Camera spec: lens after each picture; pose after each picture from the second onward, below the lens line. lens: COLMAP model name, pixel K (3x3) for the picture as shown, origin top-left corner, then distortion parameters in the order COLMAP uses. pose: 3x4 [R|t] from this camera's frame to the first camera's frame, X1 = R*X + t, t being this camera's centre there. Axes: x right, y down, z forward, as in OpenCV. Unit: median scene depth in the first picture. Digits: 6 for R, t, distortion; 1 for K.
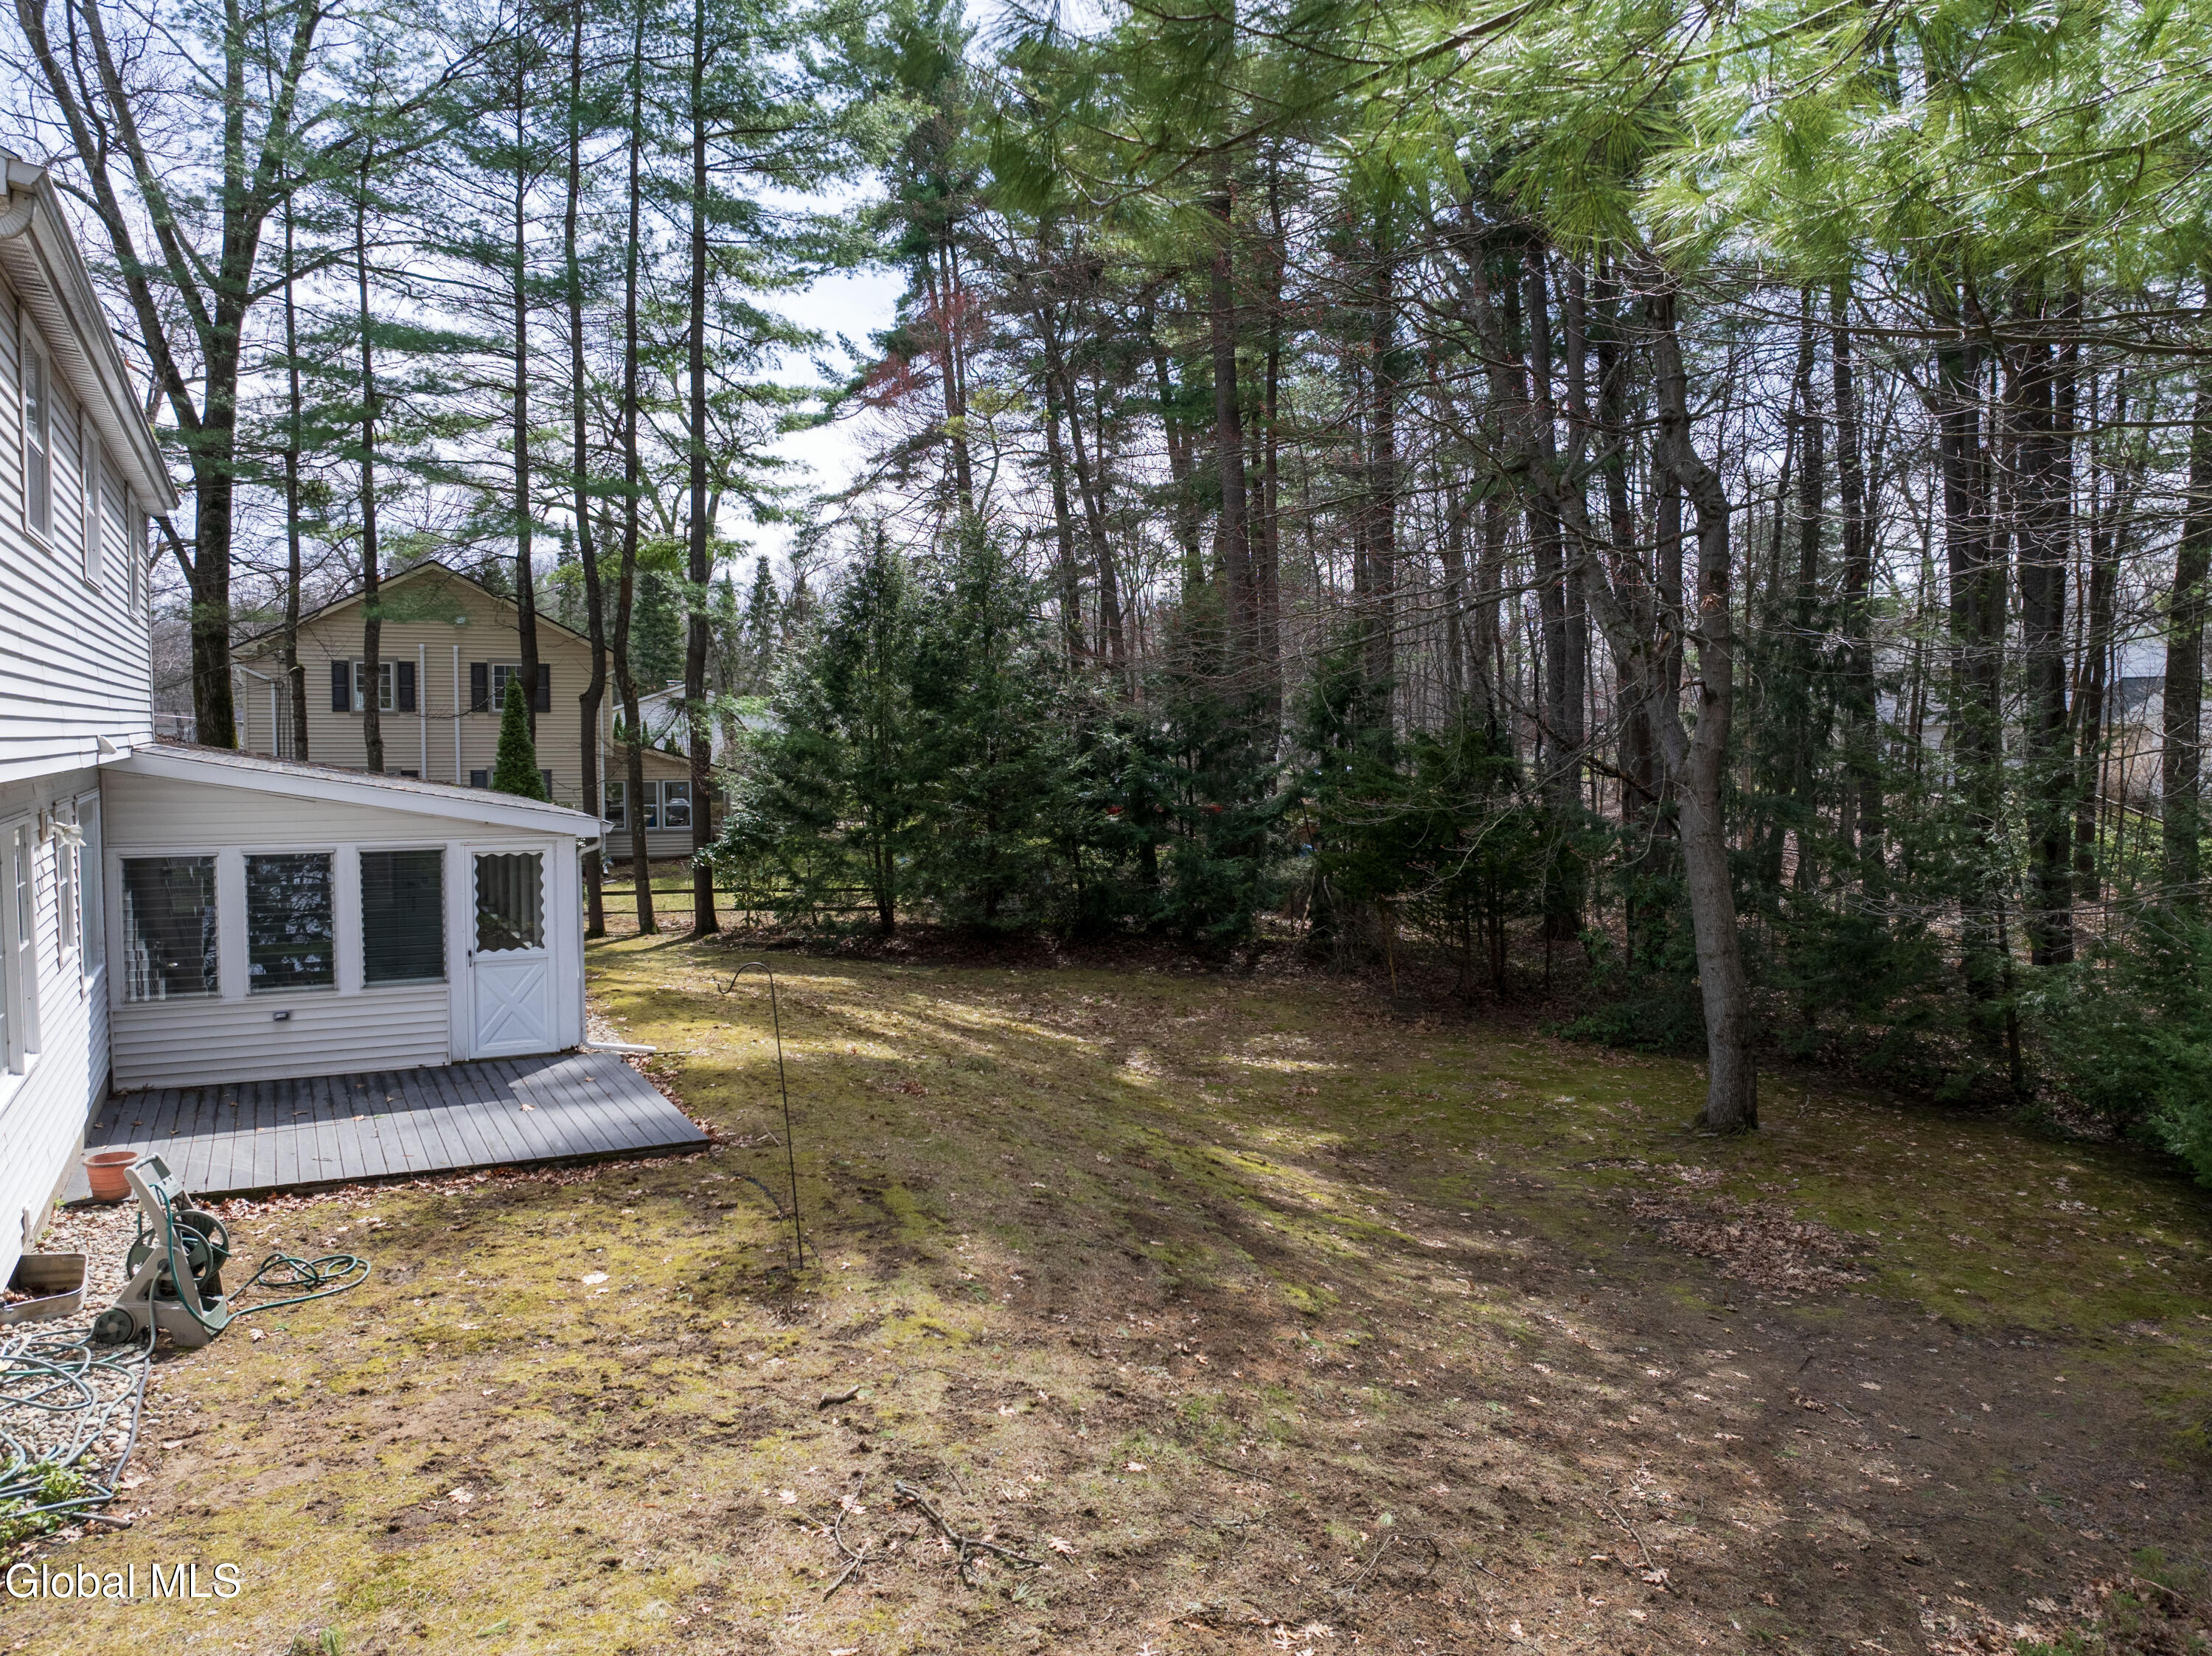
lens RADIAL K [[1564.5, 0, 1097.0], [0, 1564.5, 829.2], [0, 0, 1]] dist [-0.032914, -0.003622]
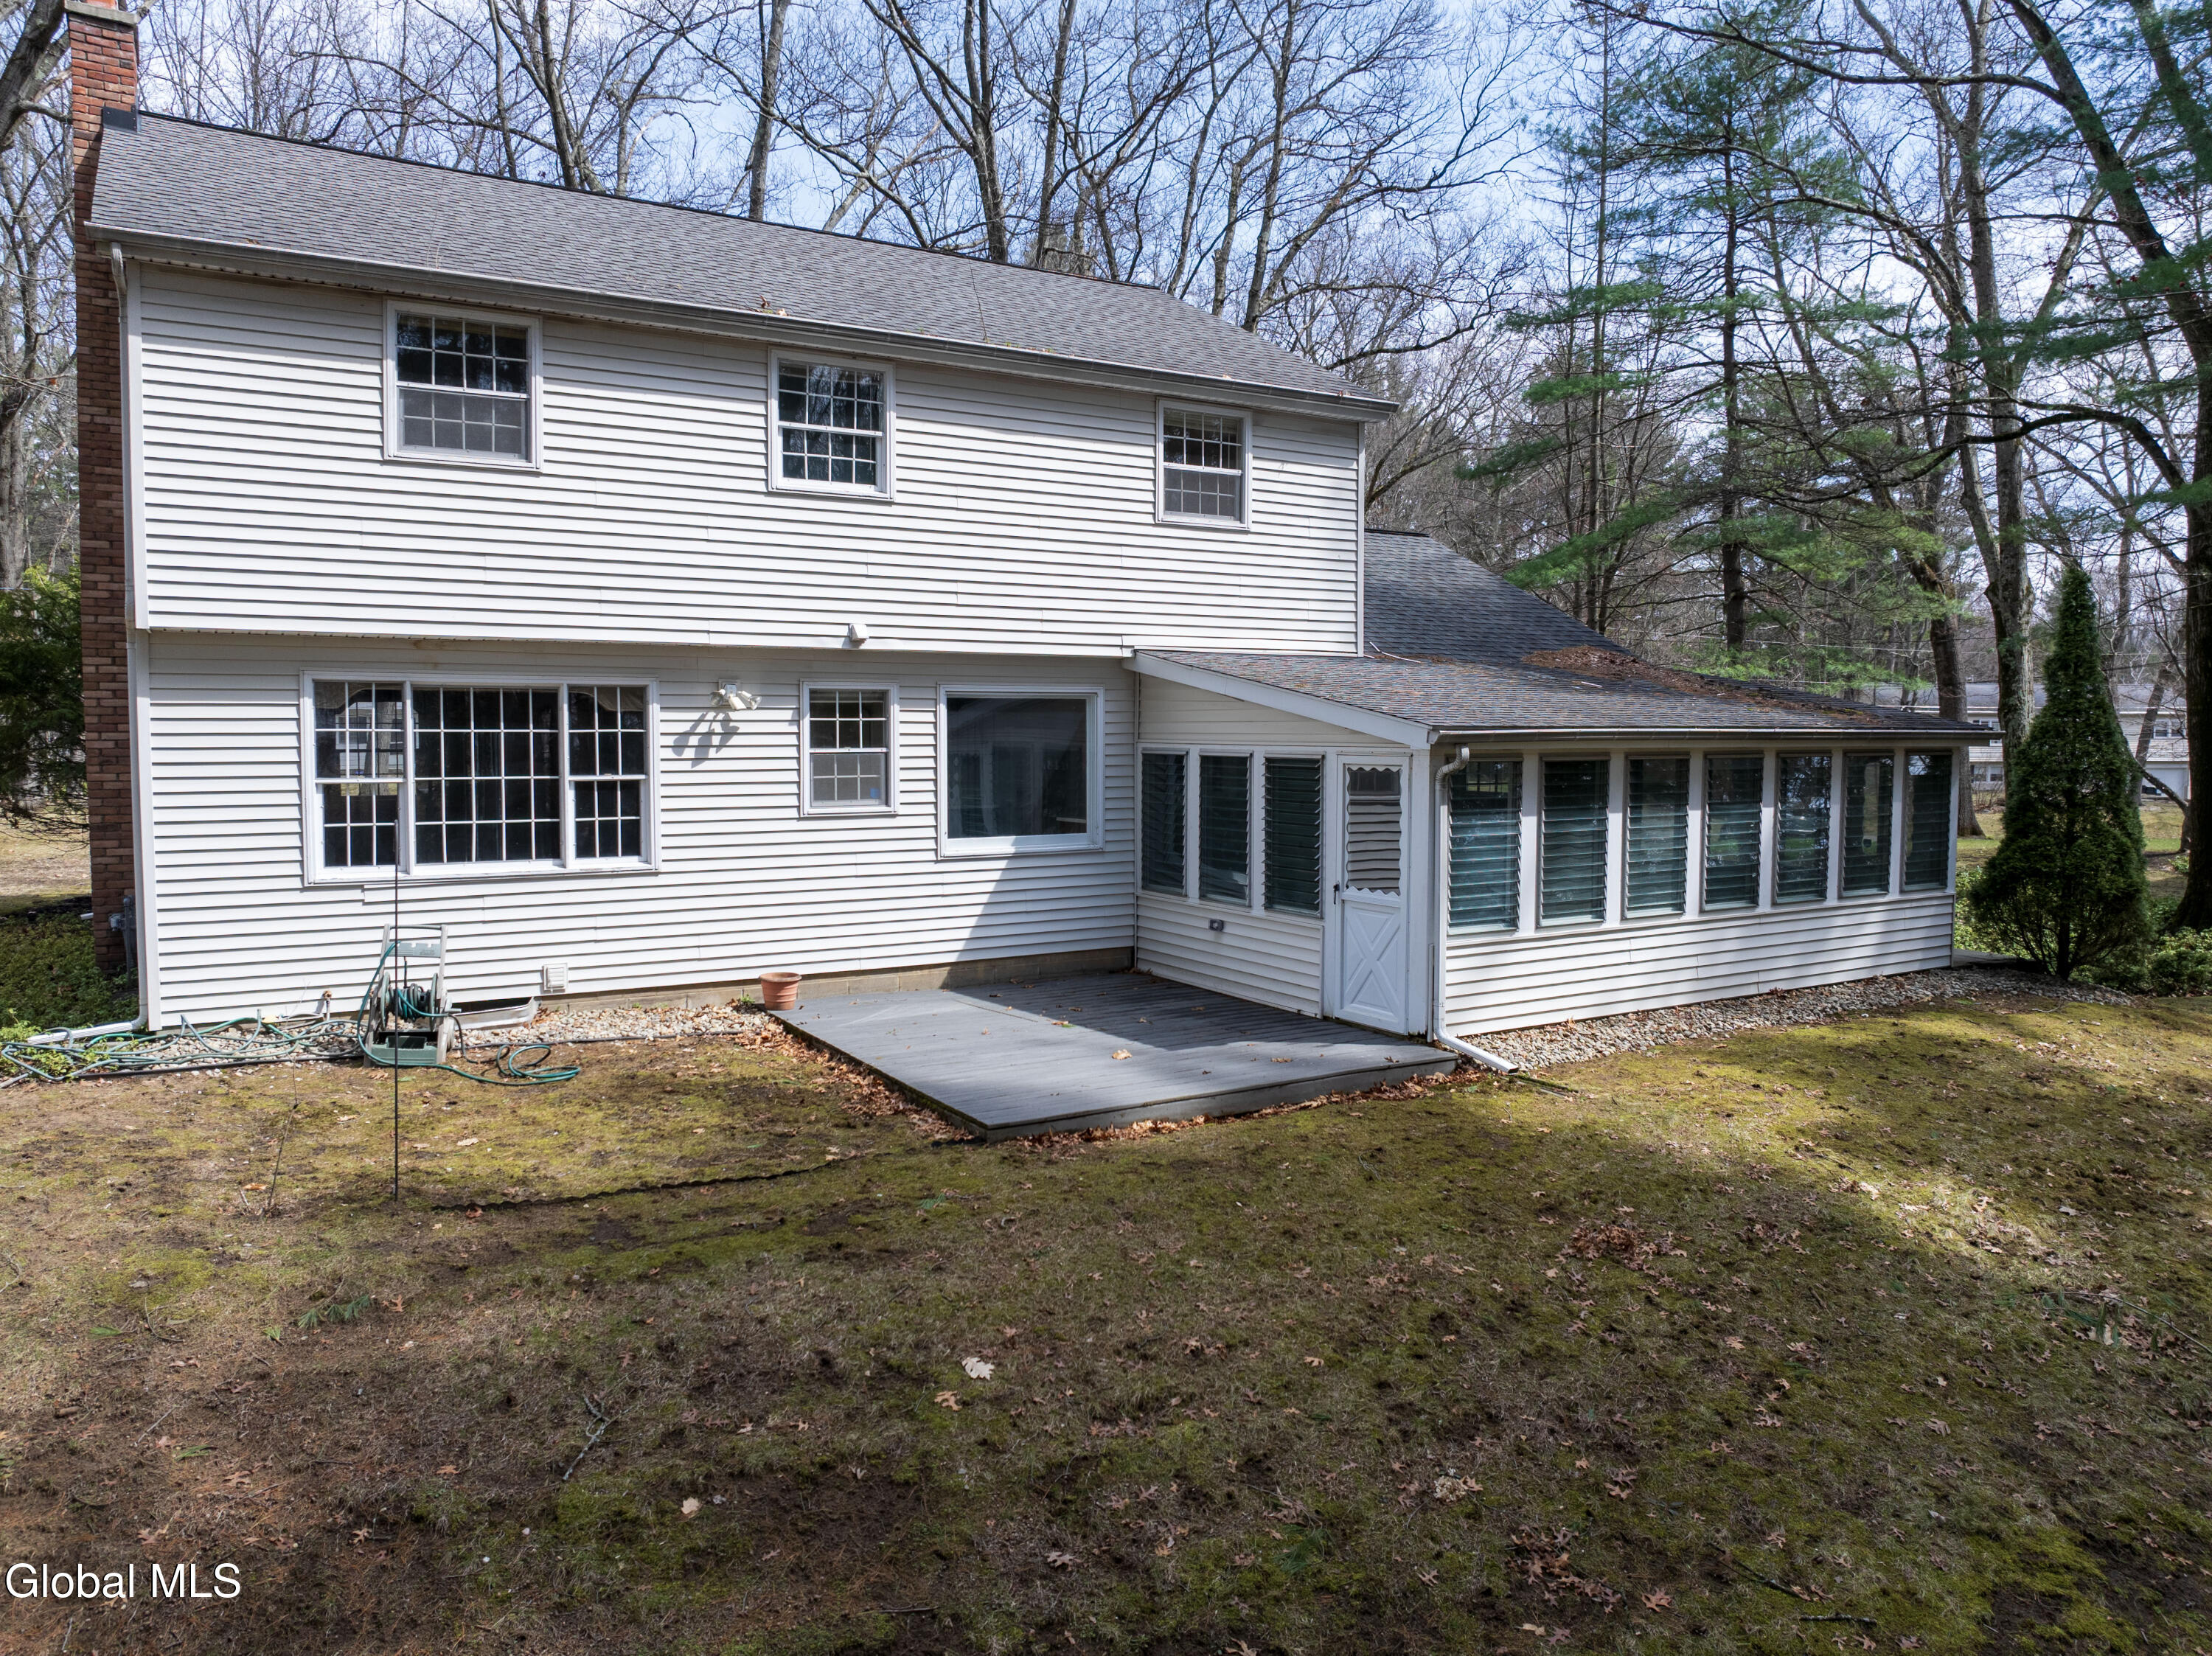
lens RADIAL K [[1564.5, 0, 1097.7], [0, 1564.5, 828.2], [0, 0, 1]] dist [-0.032914, -0.003622]
pose [[0.062251, 0.071571, -0.995491, 0.462616], [-0.060365, 0.995870, 0.067823, -0.000720], [0.996233, 0.055871, 0.066314, 0.915955]]
